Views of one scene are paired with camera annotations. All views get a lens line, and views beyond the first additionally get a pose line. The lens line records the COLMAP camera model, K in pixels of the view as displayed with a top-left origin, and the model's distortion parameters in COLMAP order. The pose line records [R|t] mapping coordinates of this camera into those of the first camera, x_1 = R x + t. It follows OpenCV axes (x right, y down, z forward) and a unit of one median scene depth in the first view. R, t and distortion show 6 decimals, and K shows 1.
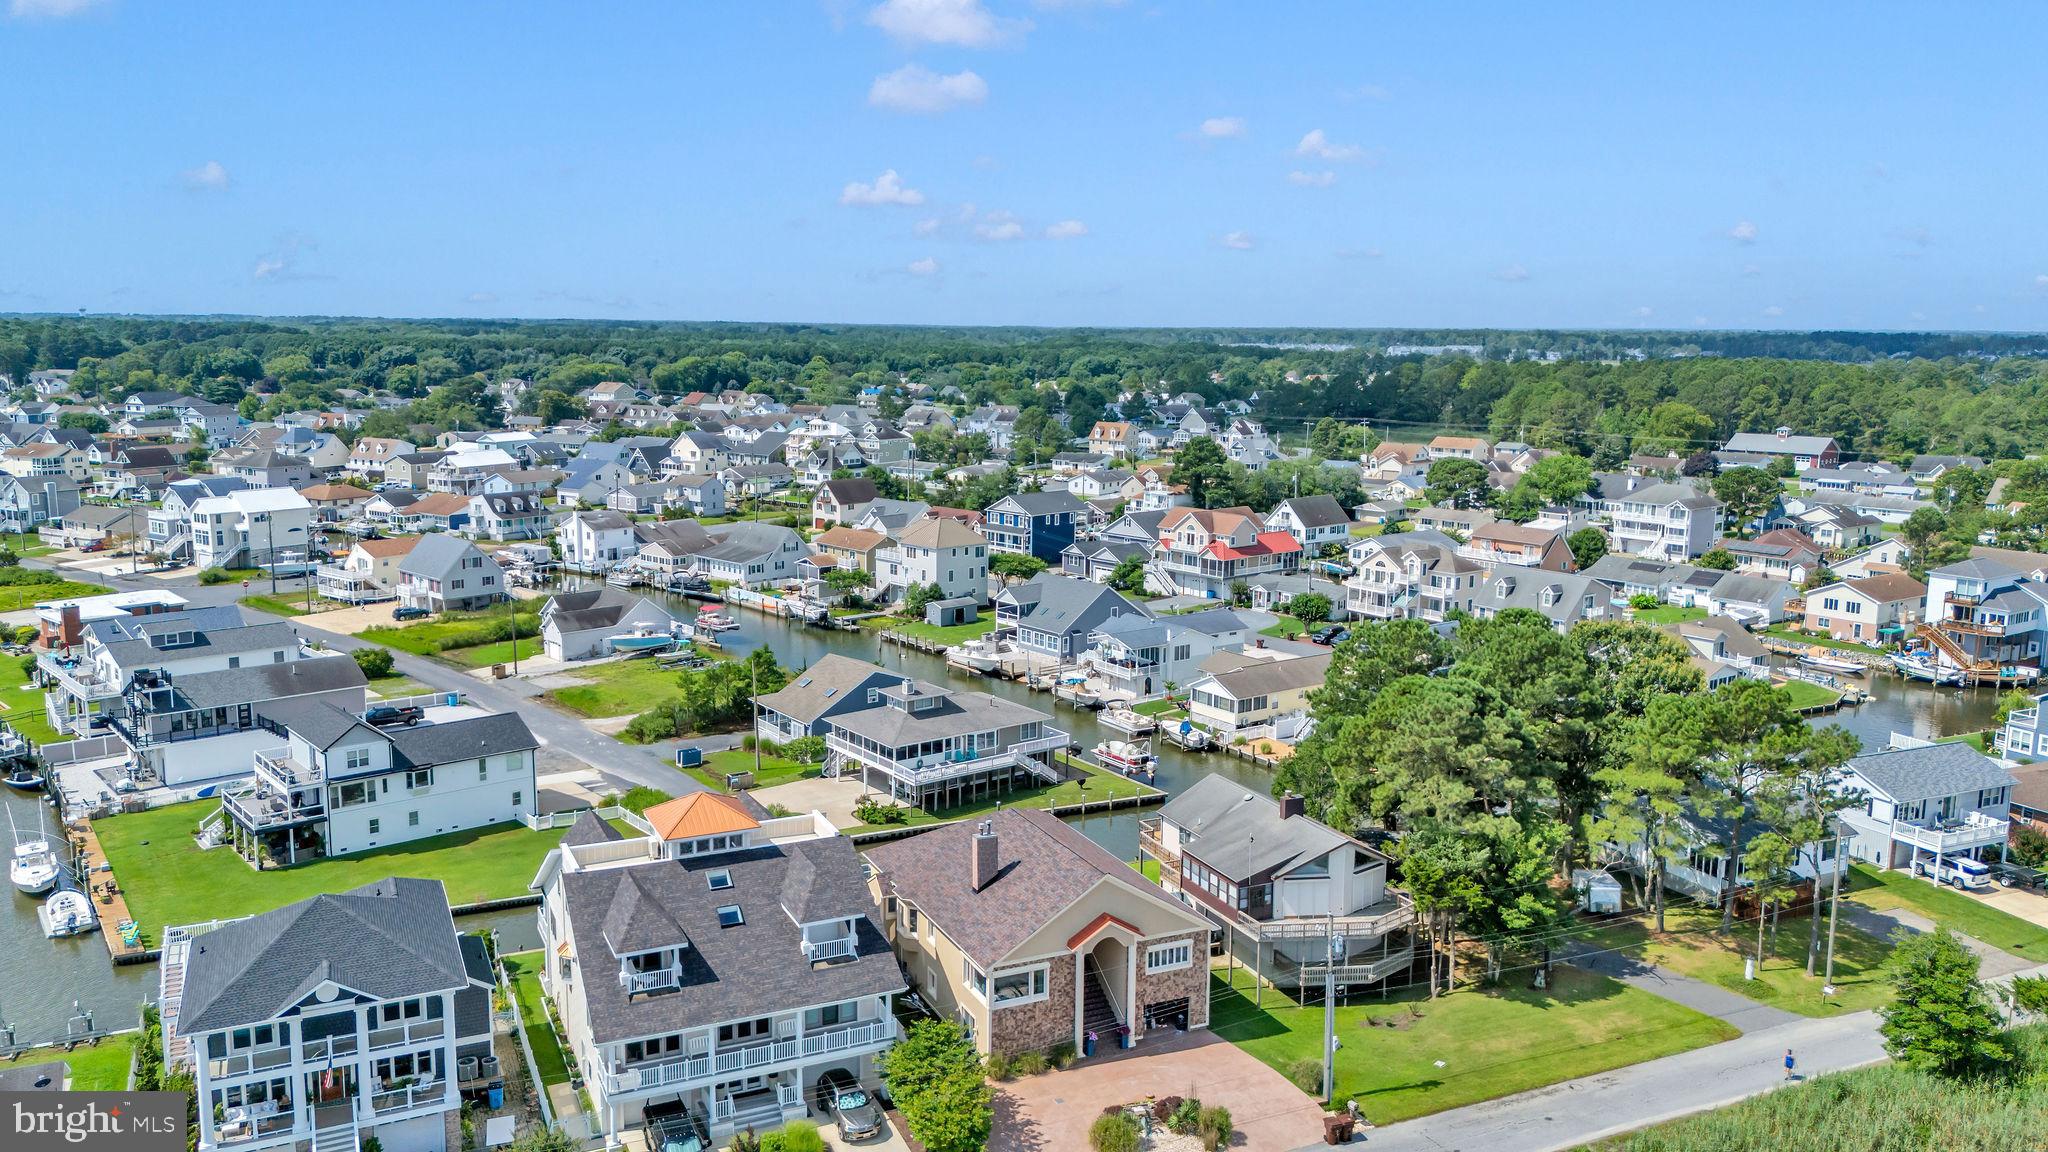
lens RADIAL K [[1543.1, 0, 1027.0], [0, 1543.1, 574.3], [0, 0, 1]] dist [0.070119, -0.053929]
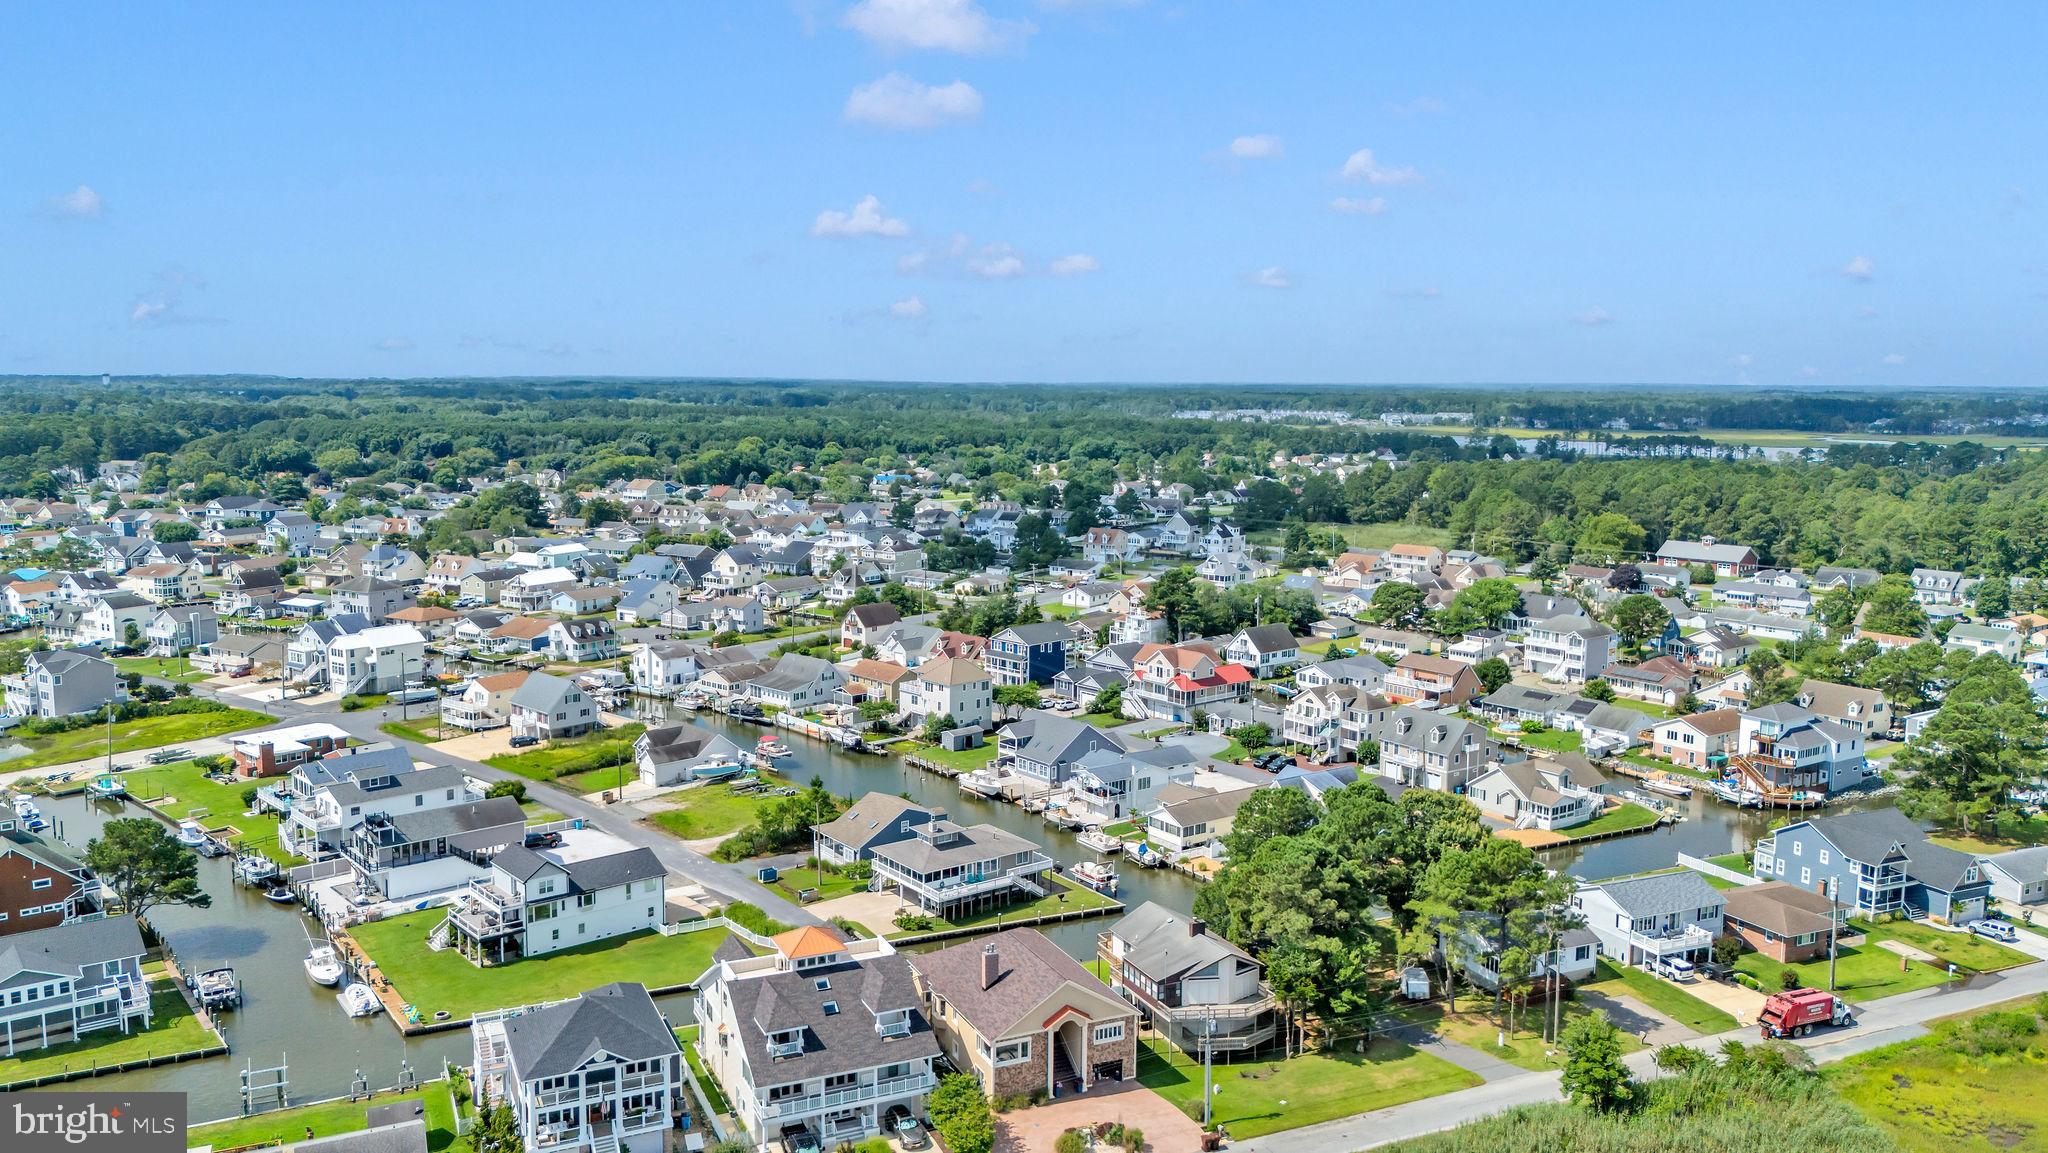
lens RADIAL K [[1543.1, 0, 1024.1], [0, 1543.1, 577.1], [0, 0, 1]] dist [0.070119, -0.053929]
pose [[0.999989, -0.001405, -0.004401, 0.008185], [0.001267, 0.999512, -0.031200, -0.091441], [0.004443, 0.031195, 0.999503, -0.322987]]
